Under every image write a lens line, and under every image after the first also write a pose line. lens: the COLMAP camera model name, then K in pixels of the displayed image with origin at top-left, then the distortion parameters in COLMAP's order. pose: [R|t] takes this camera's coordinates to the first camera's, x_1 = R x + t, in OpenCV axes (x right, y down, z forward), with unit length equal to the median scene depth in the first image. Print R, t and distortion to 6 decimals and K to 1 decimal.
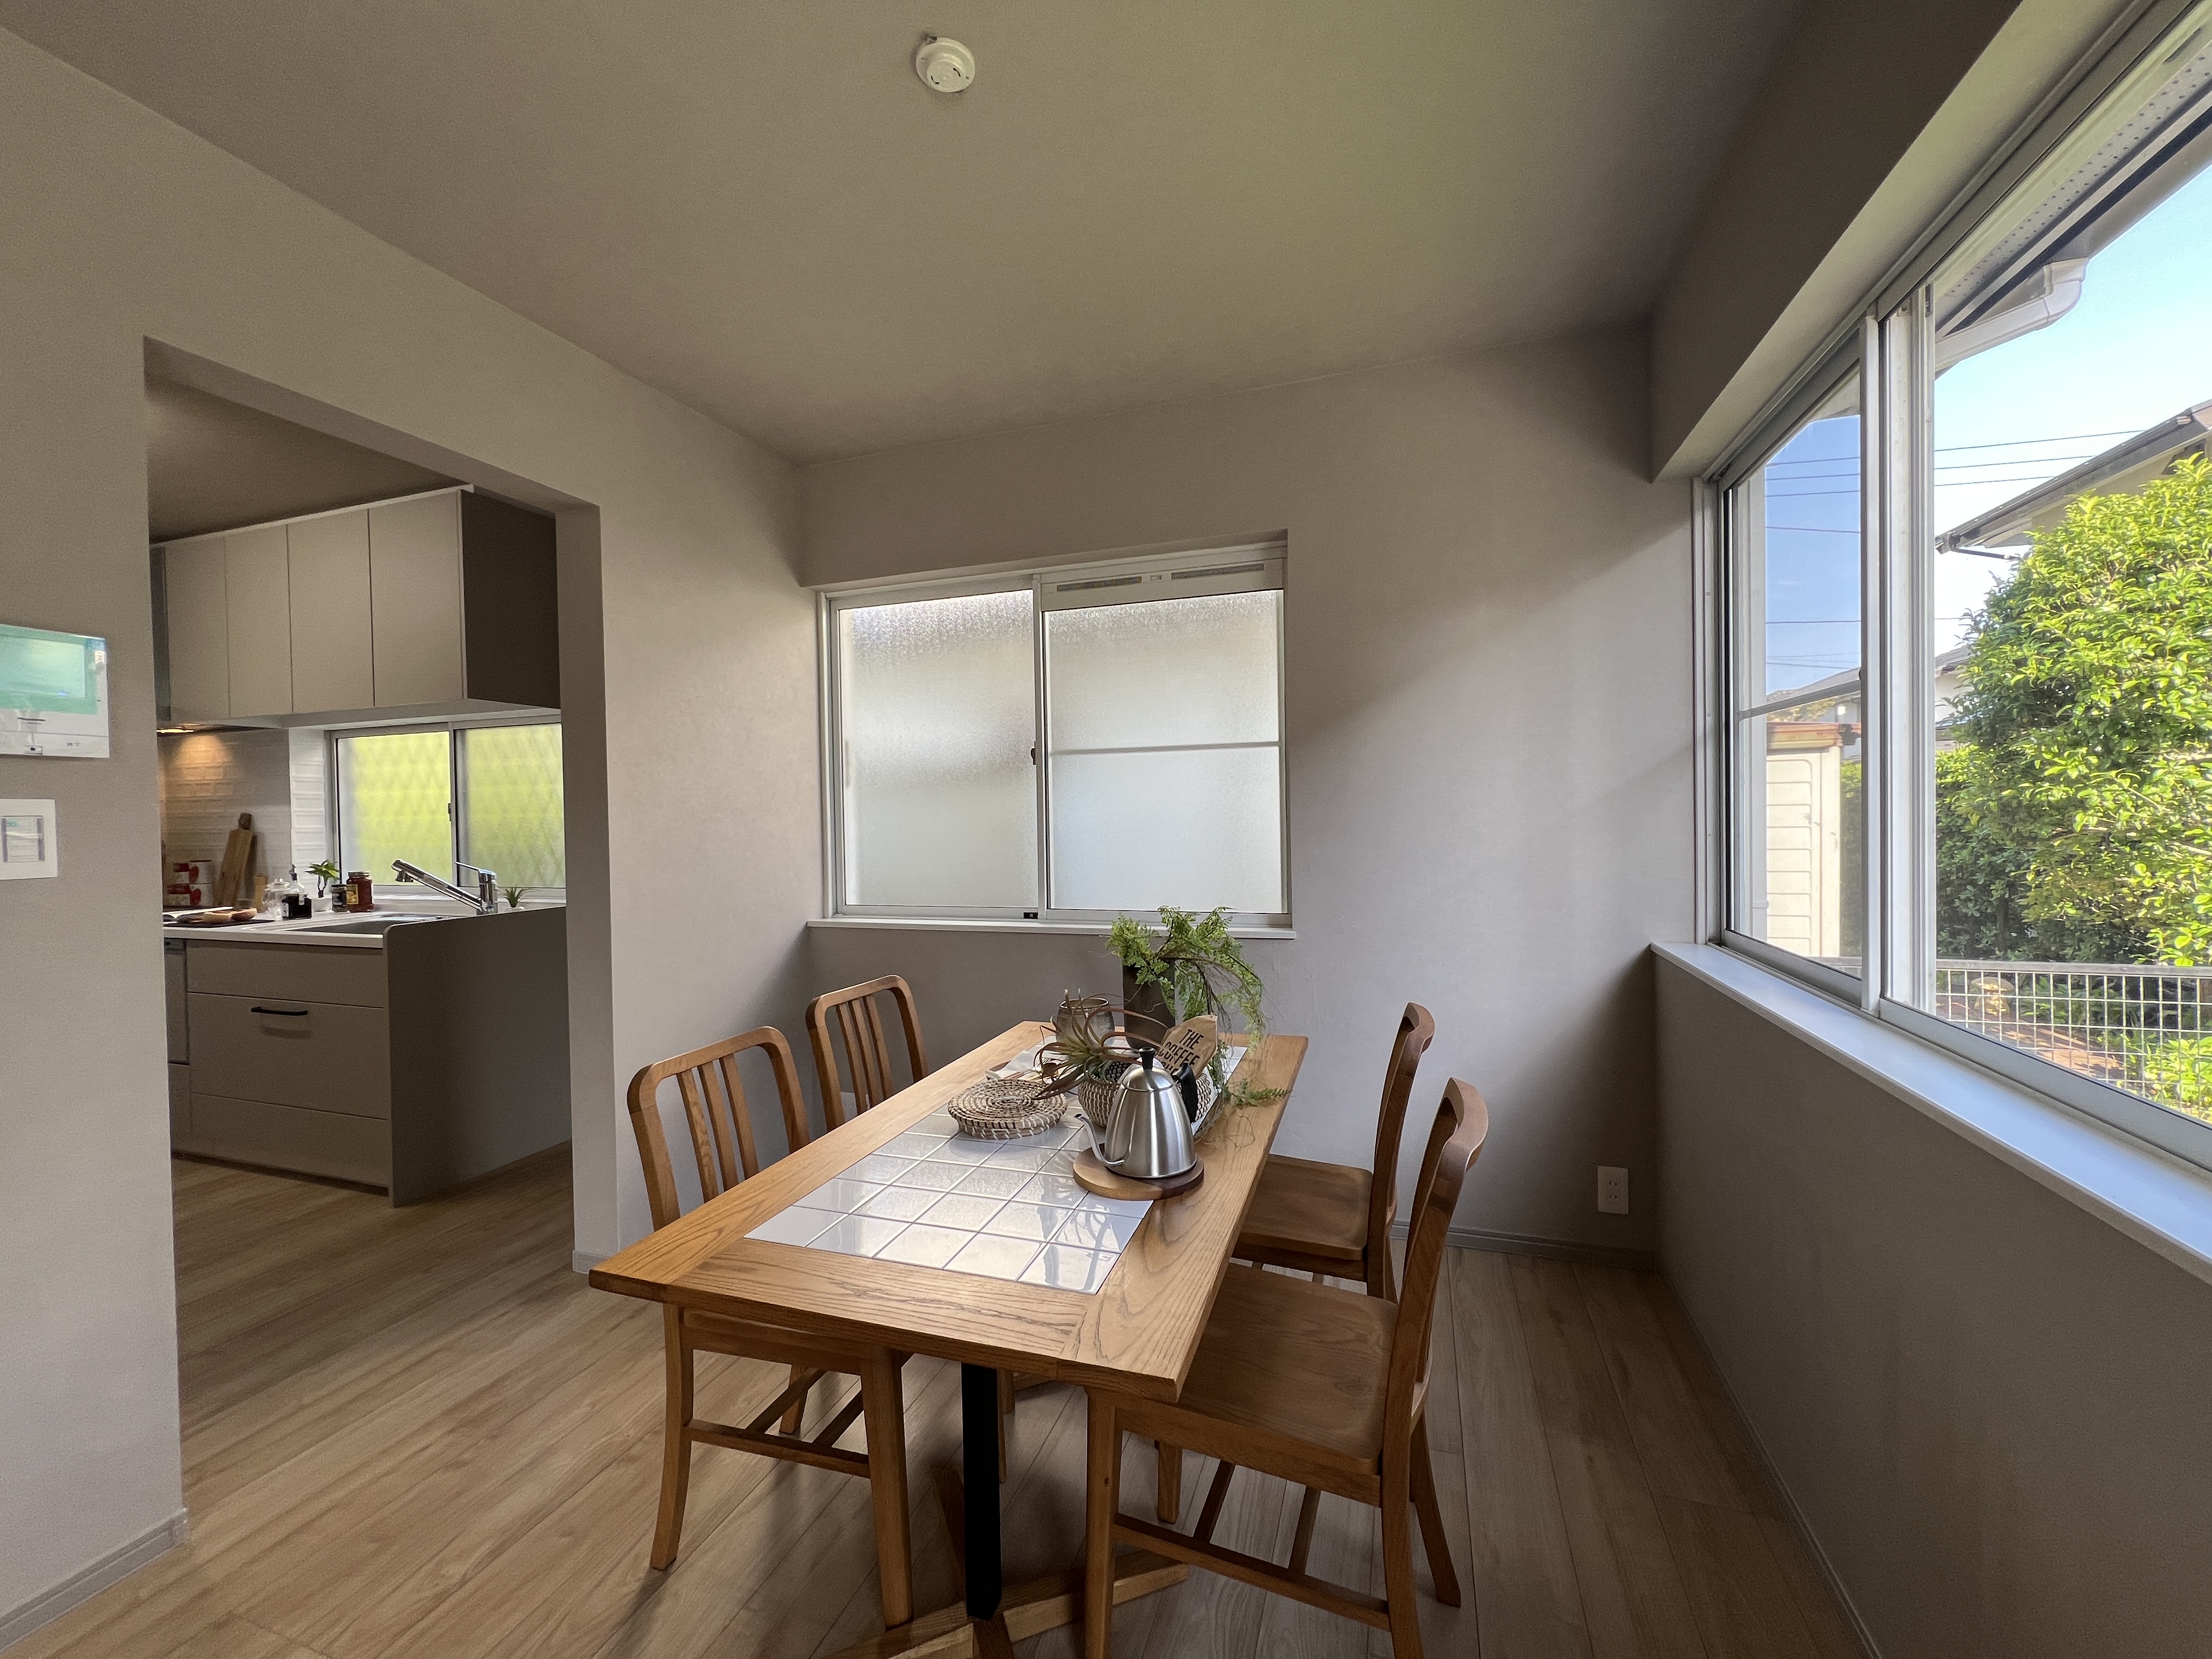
lens RADIAL K [[883.0, 0, 1112.0], [0, 883.0, 818.6], [0, 0, 1]] dist [-0.001273, 0.000660]
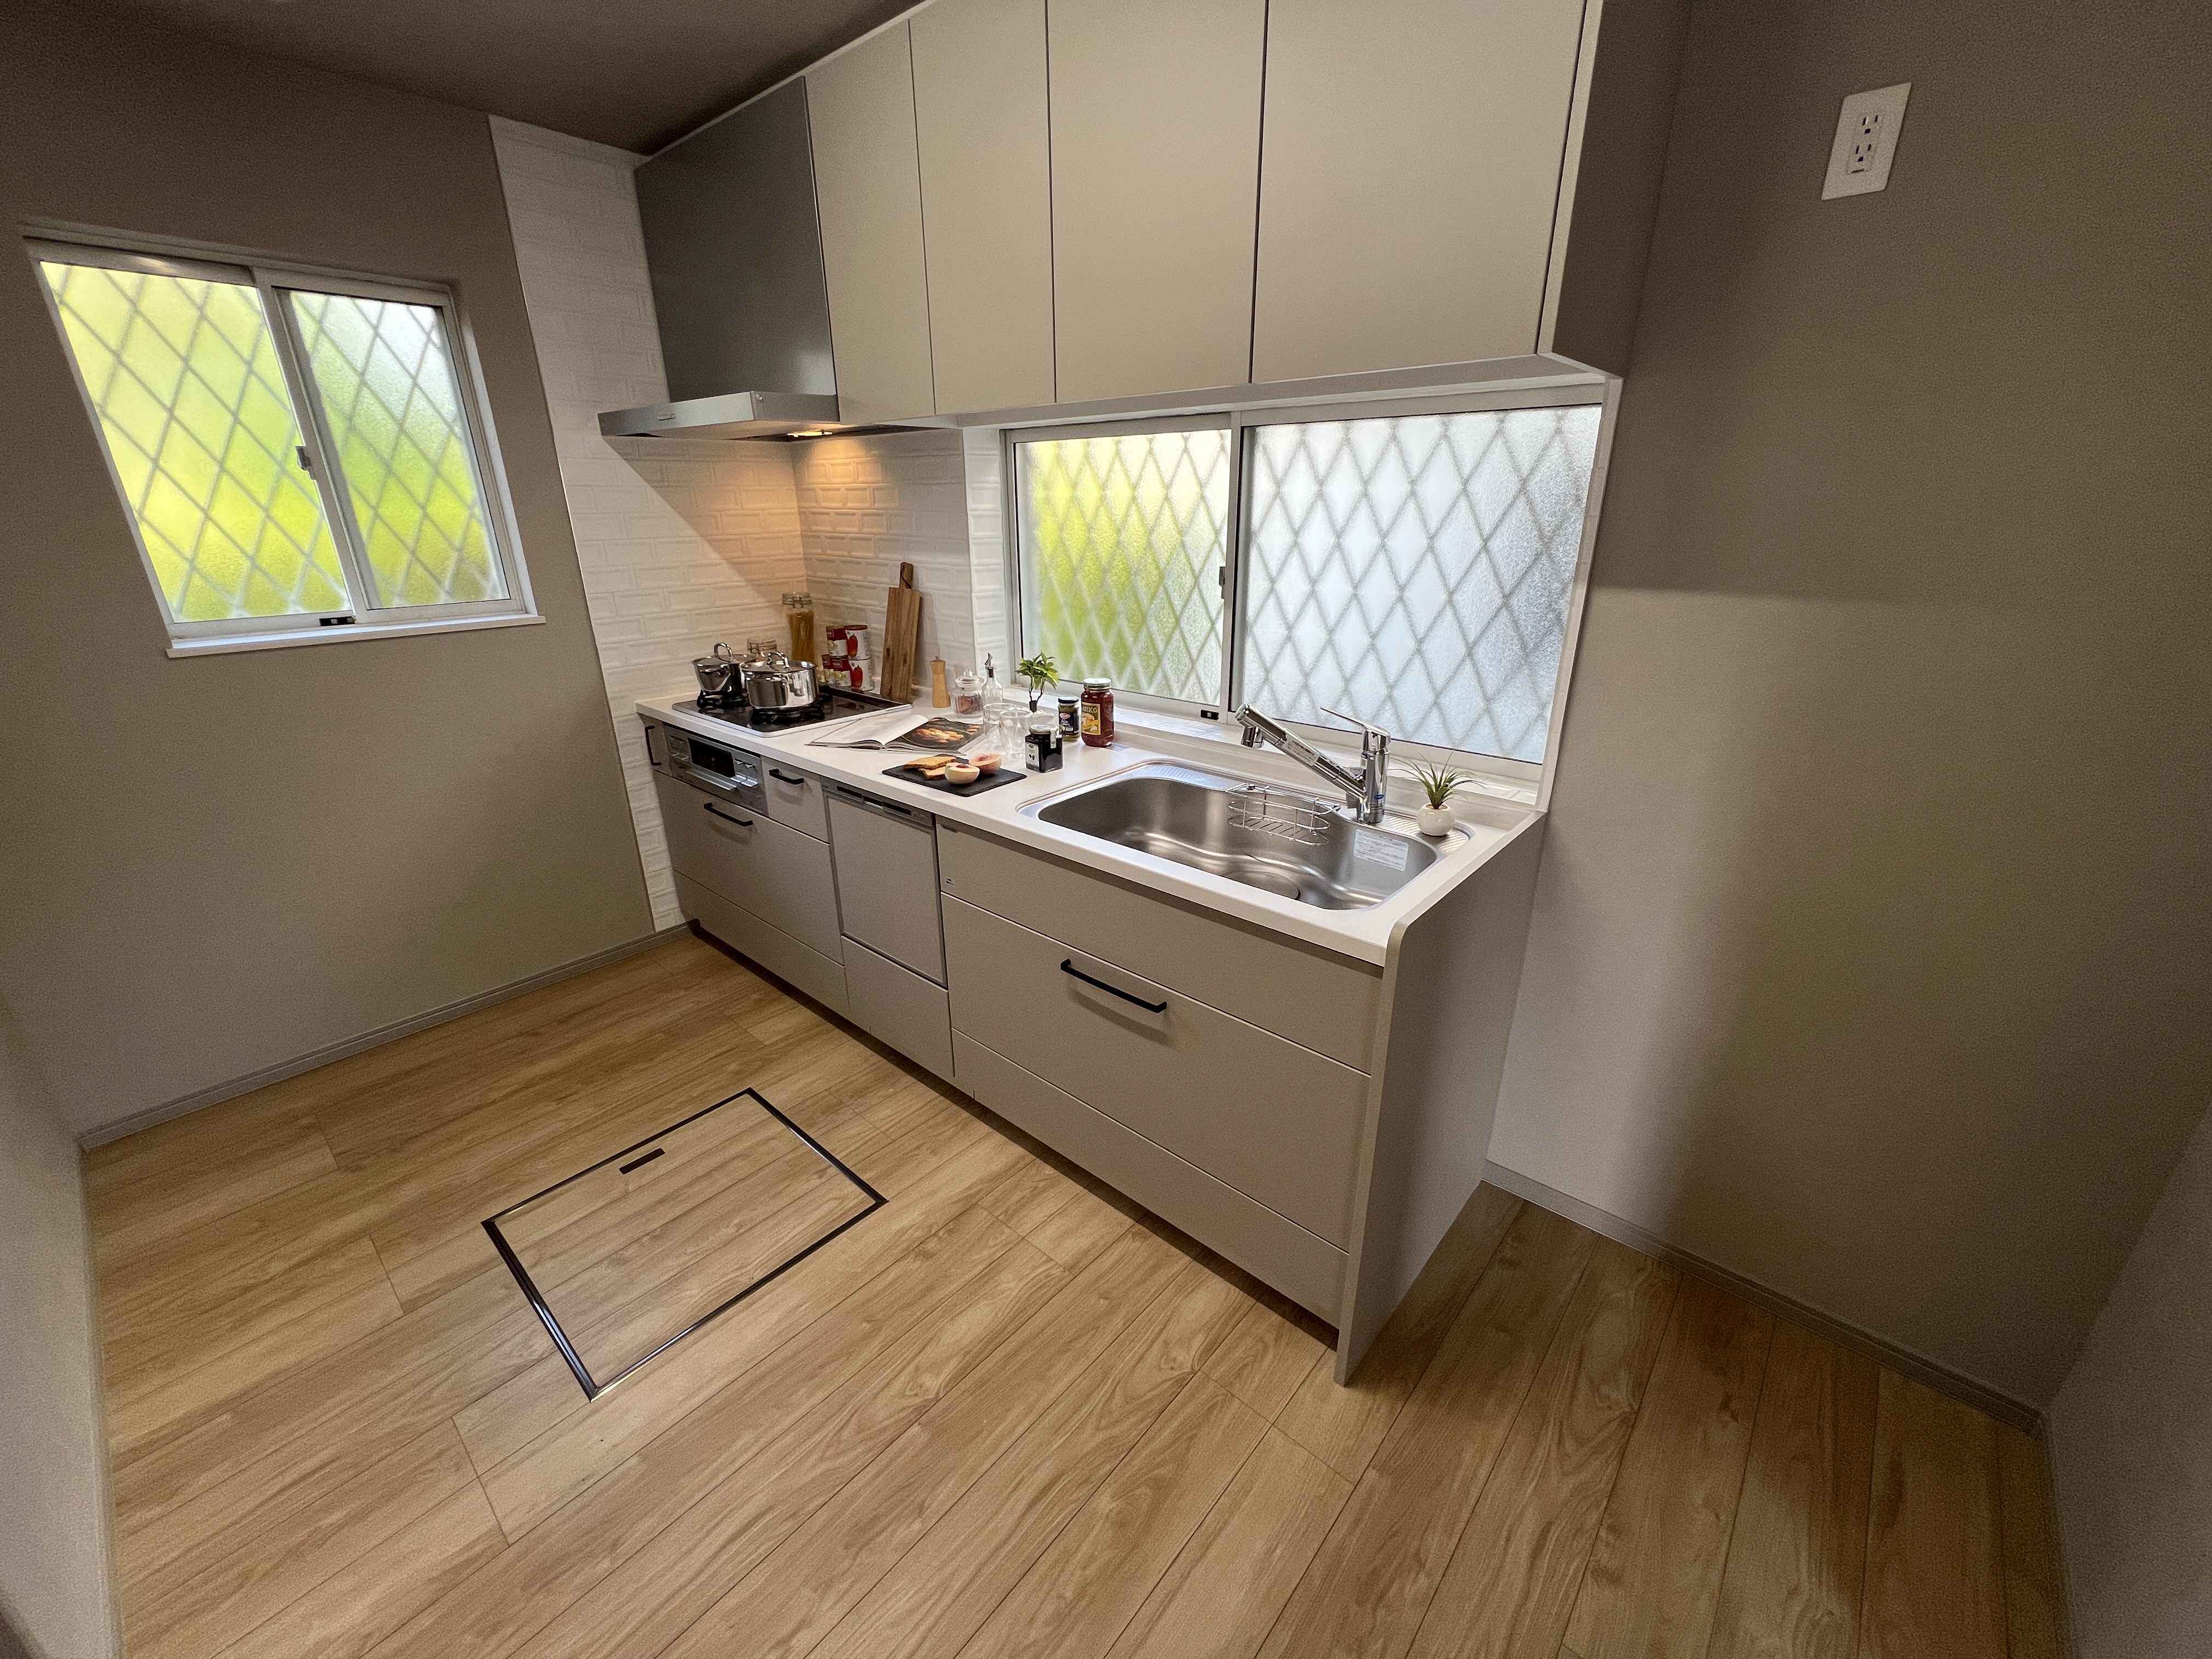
lens RADIAL K [[883.0, 0, 1109.4], [0, 883.0, 821.3], [0, 0, 1]] dist [-0.001273, 0.000660]
pose [[0.922057, 0.143340, -0.359533, -0.559012], [-0.012438, 0.939391, 0.342621, -0.054854], [0.386854, -0.311445, 0.867955, 0.400143]]
